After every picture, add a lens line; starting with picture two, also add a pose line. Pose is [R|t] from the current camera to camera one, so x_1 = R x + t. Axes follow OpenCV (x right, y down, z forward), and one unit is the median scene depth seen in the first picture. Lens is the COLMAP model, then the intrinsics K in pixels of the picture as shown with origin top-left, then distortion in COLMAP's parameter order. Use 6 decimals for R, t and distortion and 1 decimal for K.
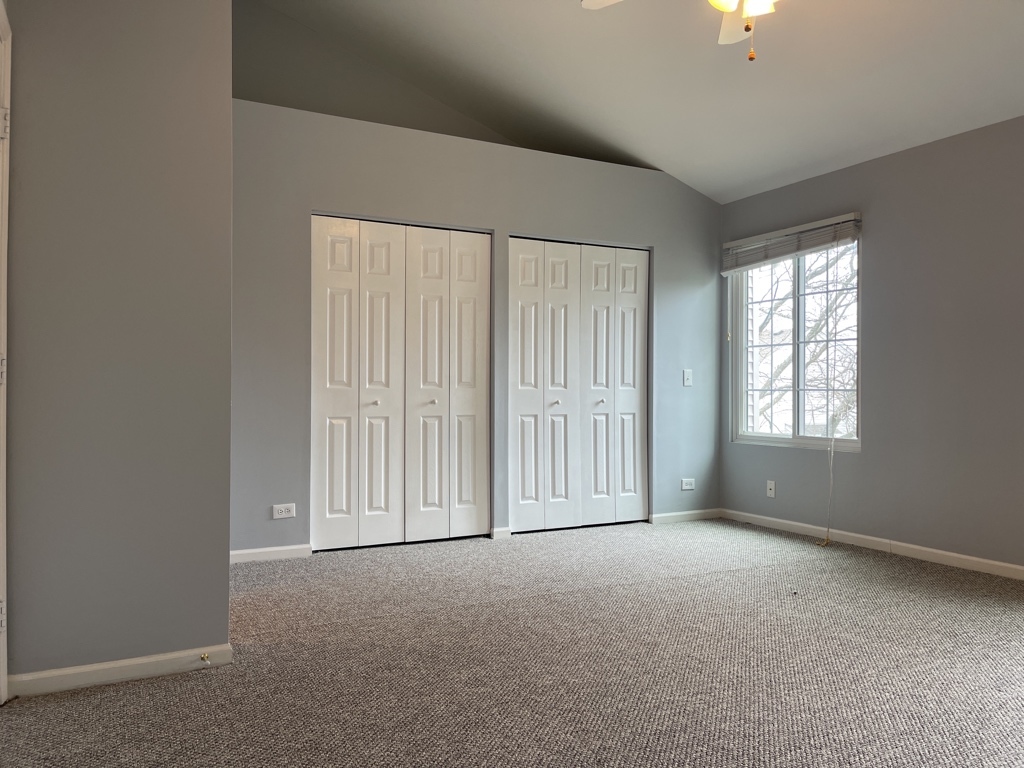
lens RADIAL K [[774.9, 0, 512.0], [0, 774.9, 384.0], [0, 0, 1]] dist [0.046898, -0.054830]
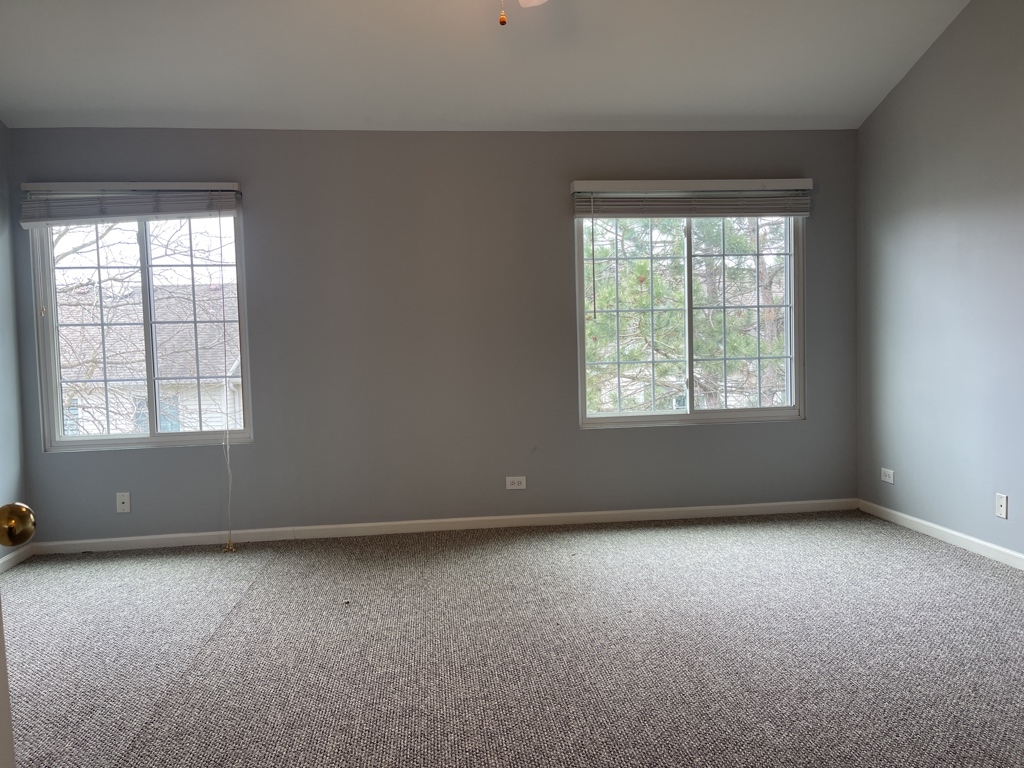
lens RADIAL K [[774.9, 0, 512.0], [0, 774.9, 384.0], [0, 0, 1]] dist [0.046898, -0.054830]
pose [[0.356897, -0.055732, 0.932480, -0.309358], [0.021491, 0.998444, 0.051449, -0.024306], [-0.933897, 0.001678, 0.357539, 0.370341]]
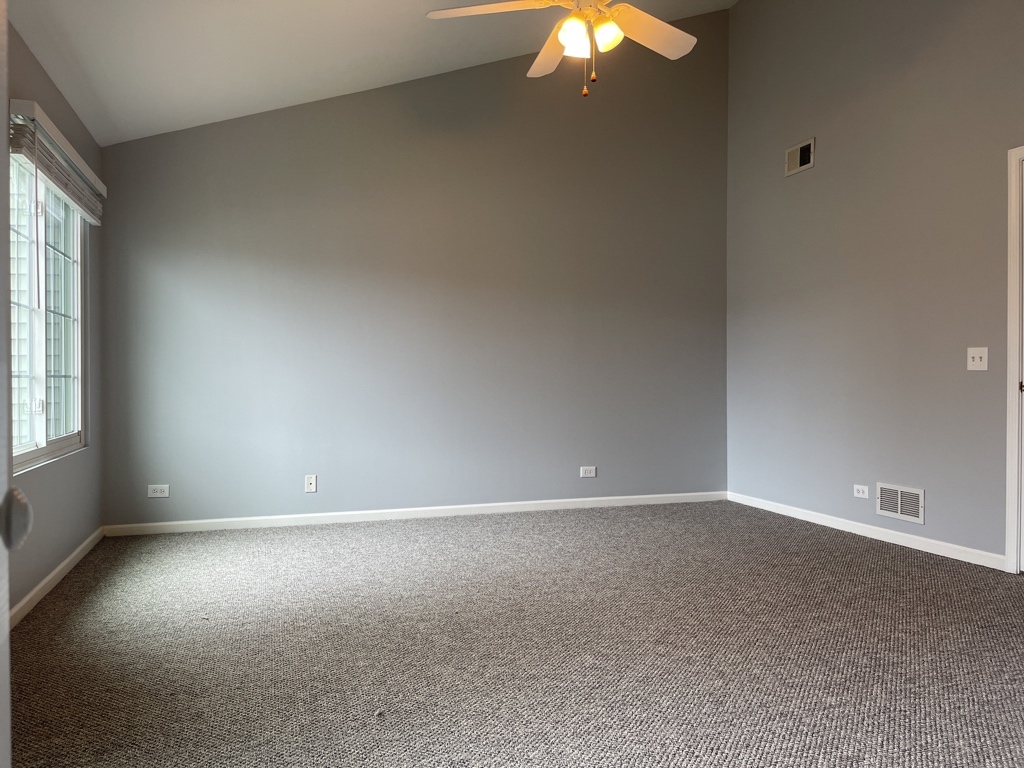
lens RADIAL K [[774.9, 0, 512.0], [0, 774.9, 384.0], [0, 0, 1]] dist [0.046898, -0.054830]
pose [[-0.985849, -0.000887, 0.167636, 0.119770], [-0.001070, 0.999999, -0.001004, 0.008961], [-0.167635, -0.001169, -0.985848, 1.196247]]
